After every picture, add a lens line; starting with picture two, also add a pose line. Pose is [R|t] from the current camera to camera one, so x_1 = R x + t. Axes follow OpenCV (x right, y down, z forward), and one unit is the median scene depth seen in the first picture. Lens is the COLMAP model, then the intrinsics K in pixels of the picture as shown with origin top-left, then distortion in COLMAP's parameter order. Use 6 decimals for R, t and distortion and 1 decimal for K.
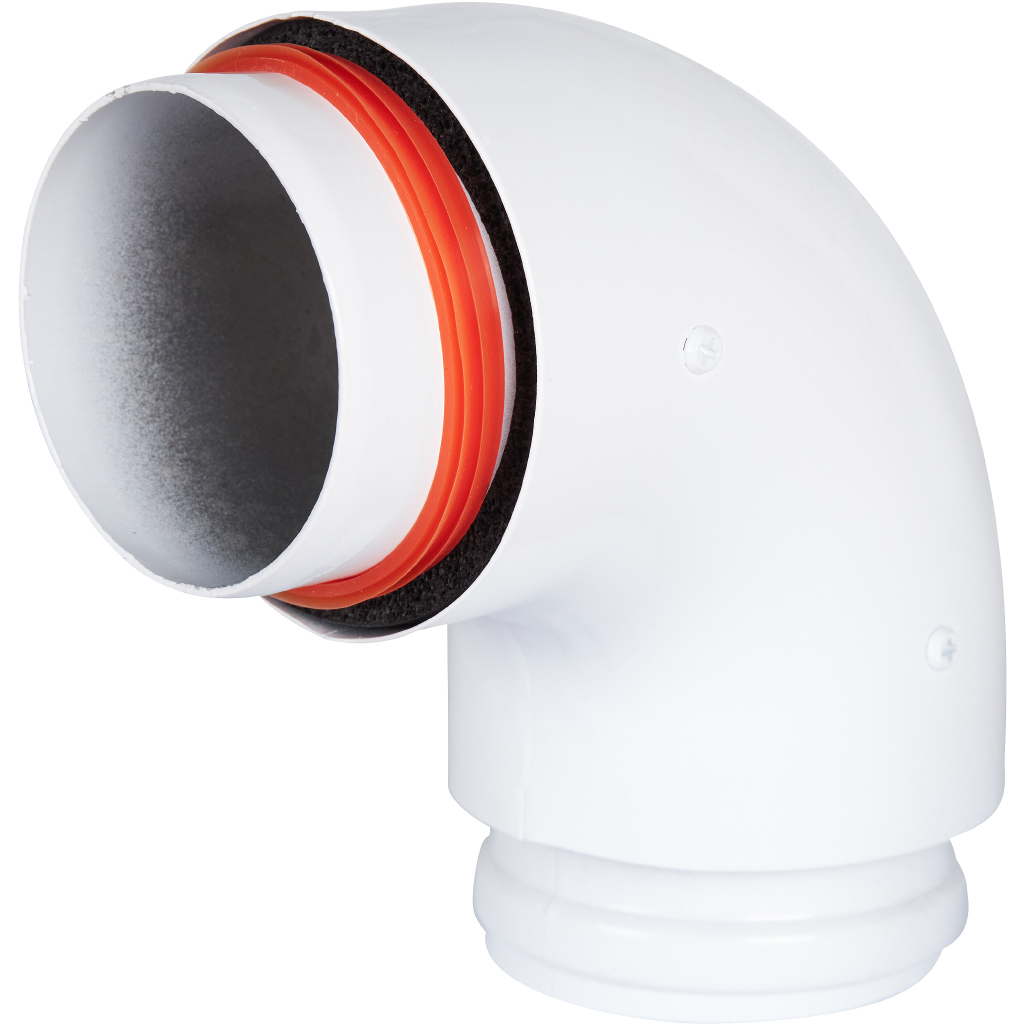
lens RADIAL K [[5674.4, 0, 557.6], [0, 5674.4, 511.7], [0, 0, 1]] dist [0.233200, 0.000000]
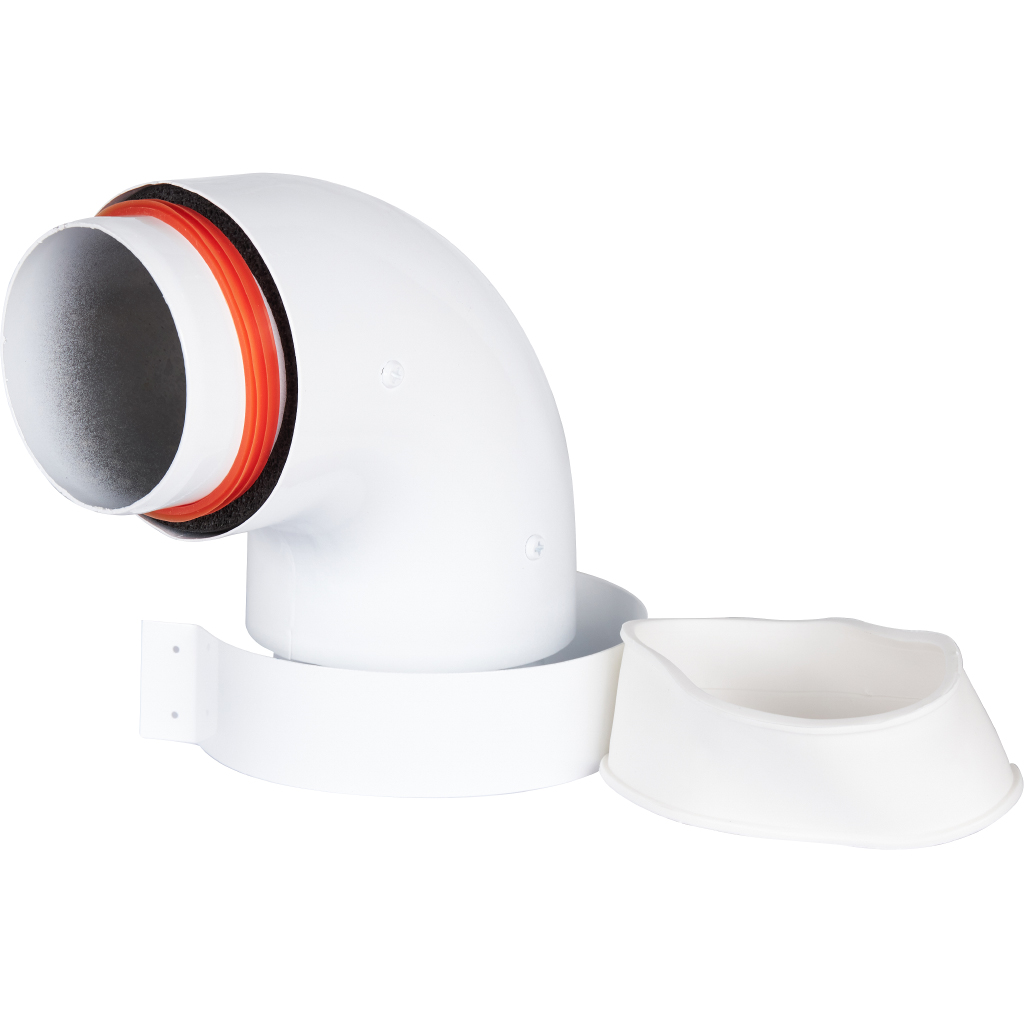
lens RADIAL K [[4786.5, 0, 510.4], [0, 4786.5, 507.7], [0, 0, 1]] dist [0.120937, 0.000000]
pose [[0.999266, 0.002091, 0.038239, 0.005307], [-0.002261, 0.999988, 0.004410, 0.006153], [-0.038229, -0.004493, 0.999259, -0.481157]]
